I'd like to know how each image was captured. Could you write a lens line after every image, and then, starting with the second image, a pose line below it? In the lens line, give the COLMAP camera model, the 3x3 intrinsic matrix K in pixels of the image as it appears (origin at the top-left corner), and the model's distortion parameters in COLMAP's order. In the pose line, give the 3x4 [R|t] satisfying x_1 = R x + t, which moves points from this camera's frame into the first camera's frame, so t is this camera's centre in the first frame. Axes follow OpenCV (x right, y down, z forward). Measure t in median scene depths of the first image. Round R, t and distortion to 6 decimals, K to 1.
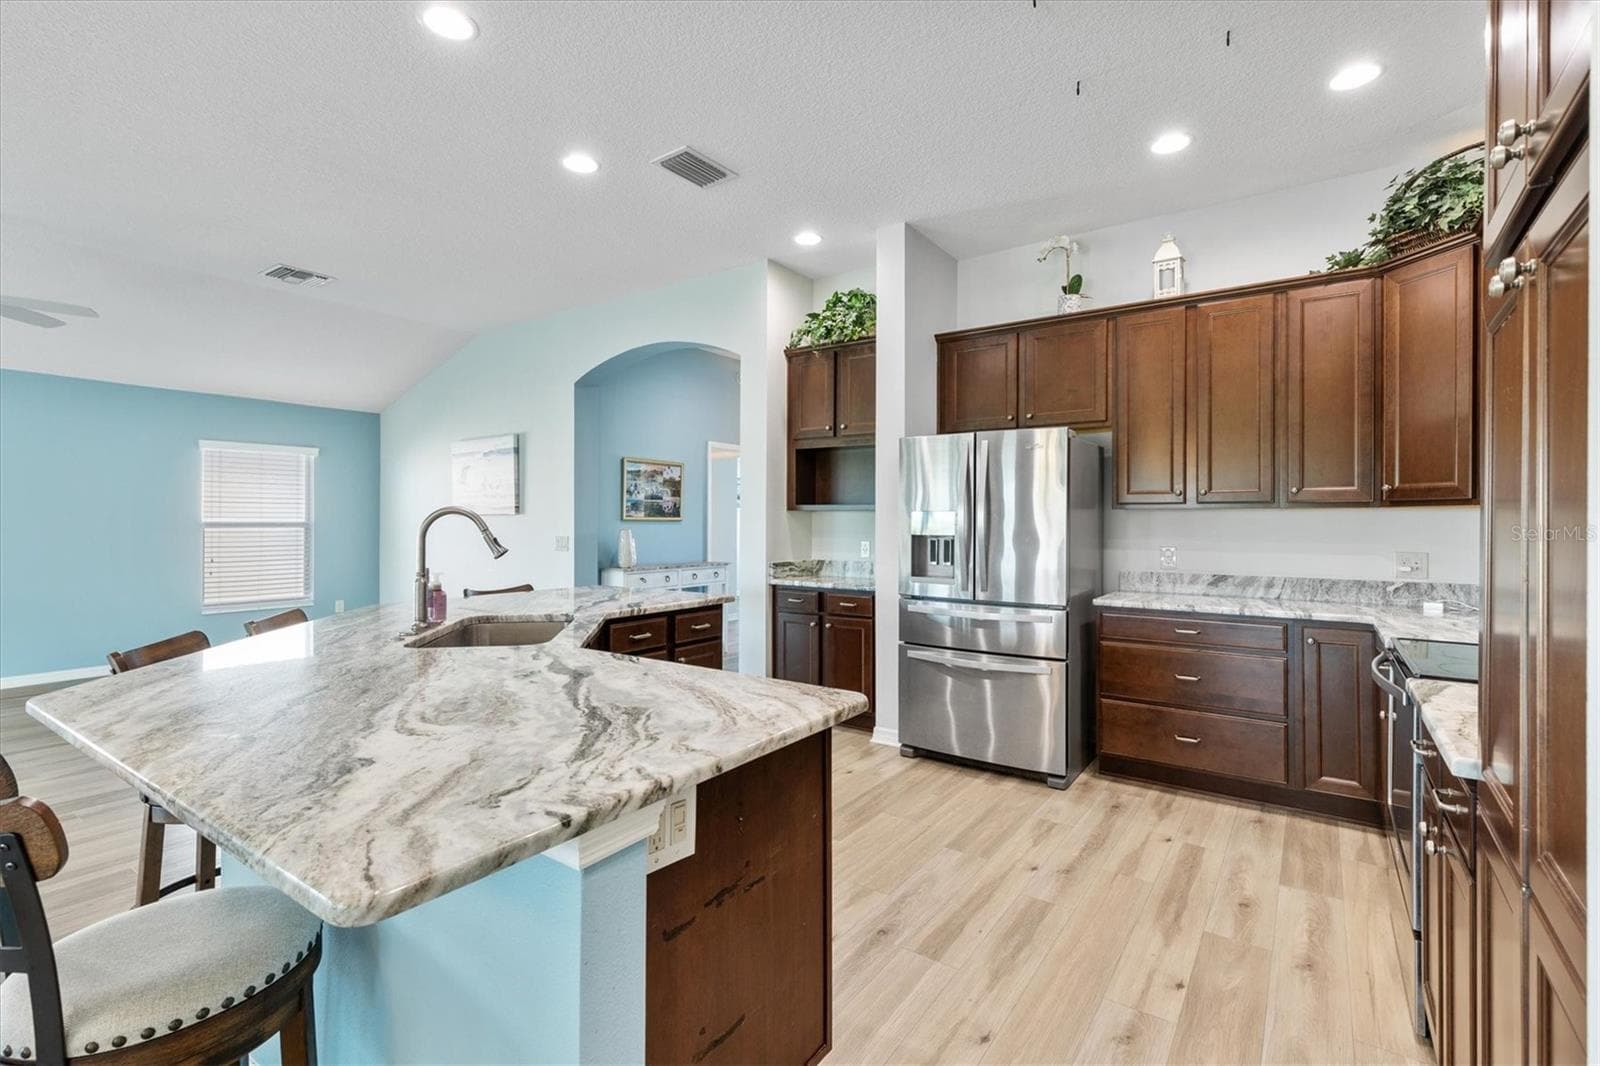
lens RADIAL K [[718.8, 0, 811.2], [0, 718.8, 522.0], [0, 0, 1]] dist [0.001047, 0.000442]
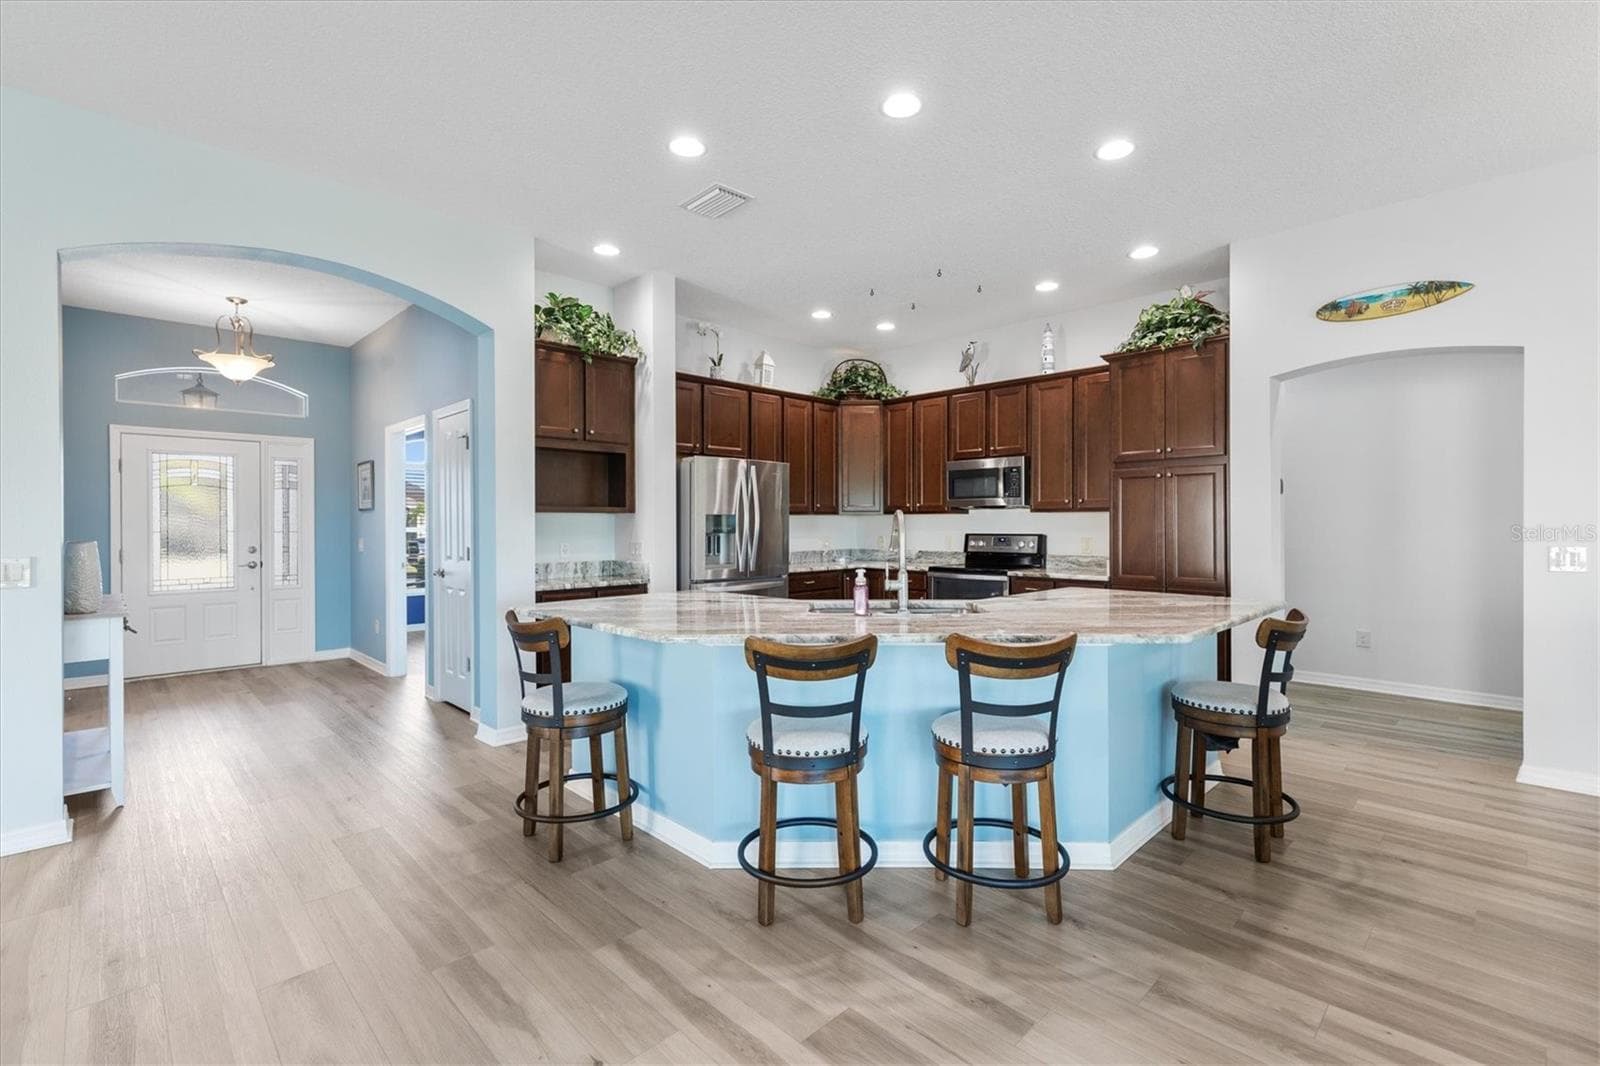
lens RADIAL K [[718.8, 0, 801.7], [0, 718.8, 526.9], [0, 0, 1]] dist [0.001047, 0.000442]
pose [[0.188212, -0.008578, 0.982091, -1.048232], [0.006785, 0.999949, 0.007434, -0.000655], [-0.982105, 0.005265, 0.188261, 0.570970]]
